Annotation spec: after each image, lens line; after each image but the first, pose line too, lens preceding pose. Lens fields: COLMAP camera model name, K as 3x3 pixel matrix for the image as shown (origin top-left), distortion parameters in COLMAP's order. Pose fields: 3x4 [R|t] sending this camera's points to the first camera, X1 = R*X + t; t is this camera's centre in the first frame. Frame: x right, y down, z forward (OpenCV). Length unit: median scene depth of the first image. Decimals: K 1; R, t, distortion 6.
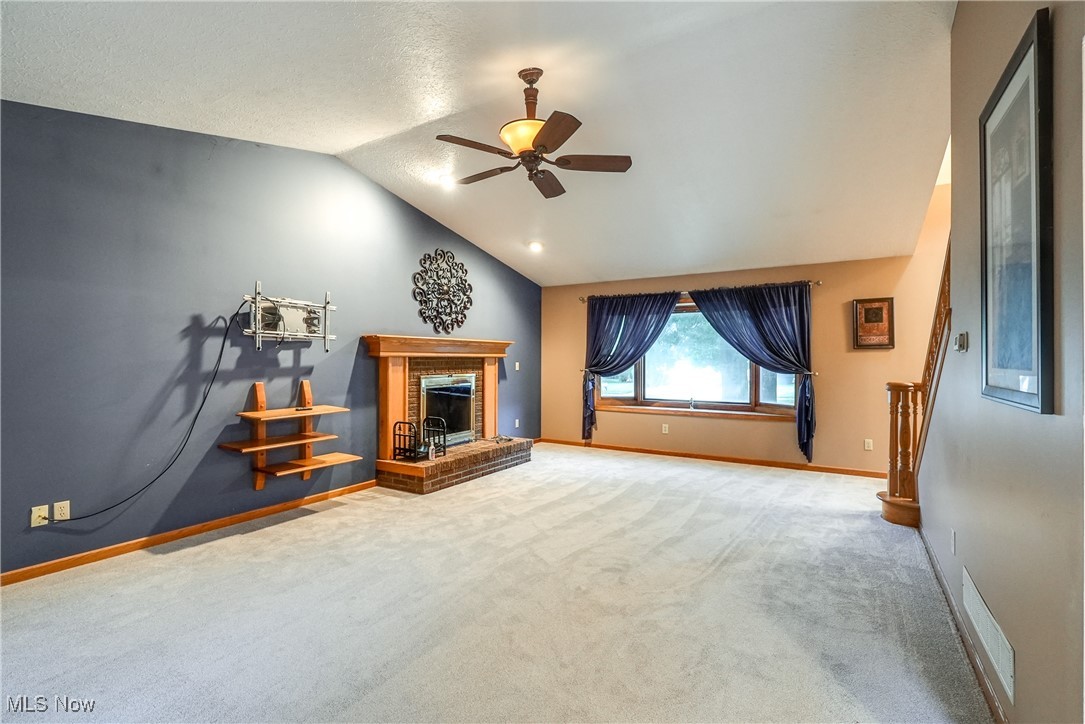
lens RADIAL K [[500.9, 0, 541.7], [0, 500.9, 357.5], [0, 0, 1]] dist [-0.002408, 0.000169]
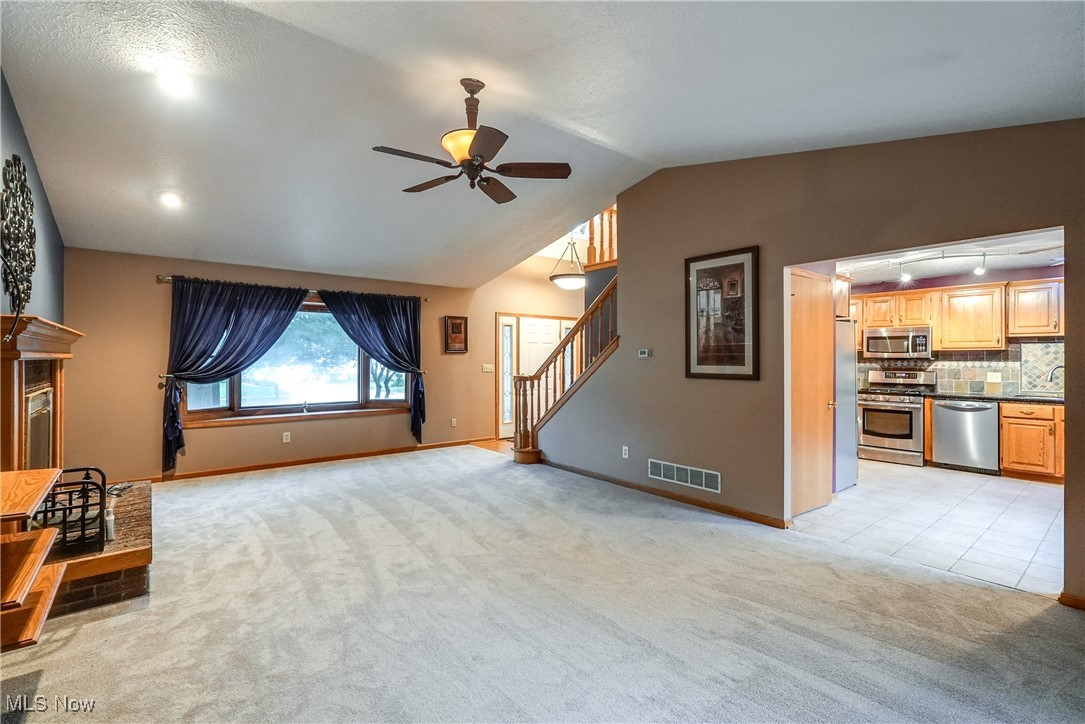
lens RADIAL K [[494.2, 0, 554.1], [0, 494.2, 359.3], [0, 0, 1]] dist [-0.000988, -0.000353]
pose [[0.316569, -0.002927, 0.948565, -0.646802], [-0.003083, 0.999987, 0.004114, -0.006559], [-0.948565, -0.004227, 0.316555, 0.367758]]
